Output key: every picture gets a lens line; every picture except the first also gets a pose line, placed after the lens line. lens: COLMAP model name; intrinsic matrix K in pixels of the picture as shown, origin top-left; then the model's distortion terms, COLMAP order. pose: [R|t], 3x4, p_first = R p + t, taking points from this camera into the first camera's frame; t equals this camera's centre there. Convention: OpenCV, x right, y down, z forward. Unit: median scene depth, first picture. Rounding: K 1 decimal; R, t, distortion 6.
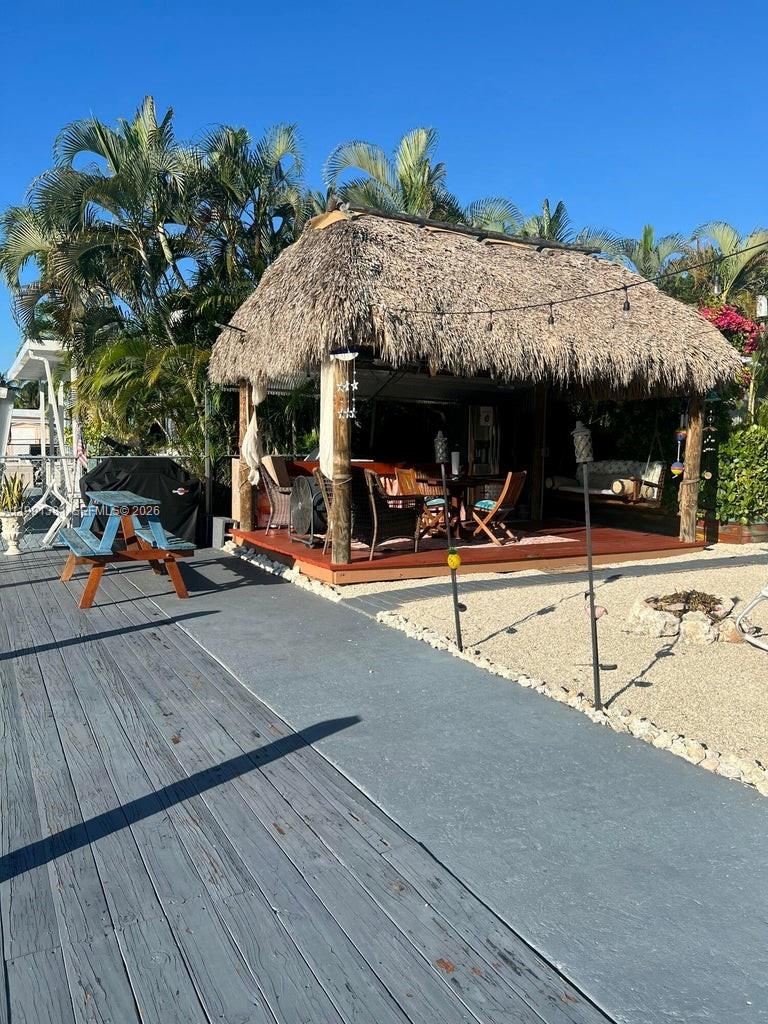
lens RADIAL K [[763.5, 0, 384.0], [0, 763.5, 512.0], [0, 0, 1]] dist [0.062871, -0.001949]
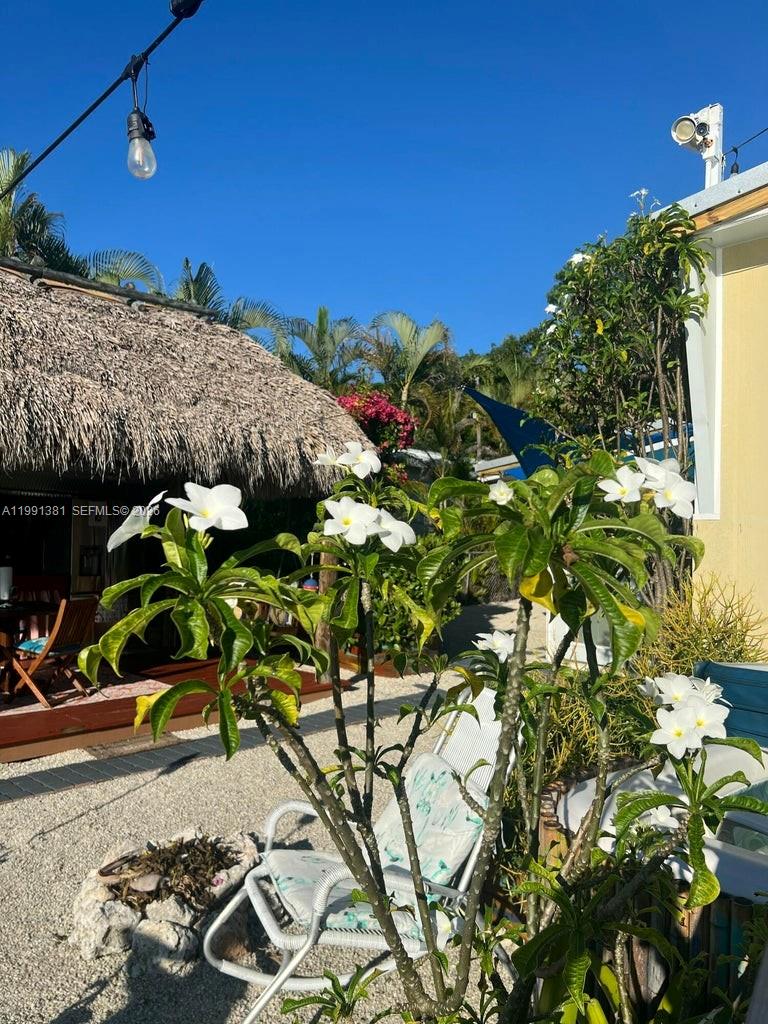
lens RADIAL K [[738.1, 0, 384.0], [0, 738.1, 512.0], [0, 0, 1]] dist [0.030430, -0.002226]
pose [[0.959687, 0.012734, 0.280781, 0.238019], [0.017941, 0.994161, -0.106409, -0.051144], [-0.280496, 0.107157, 0.953855, 0.249348]]
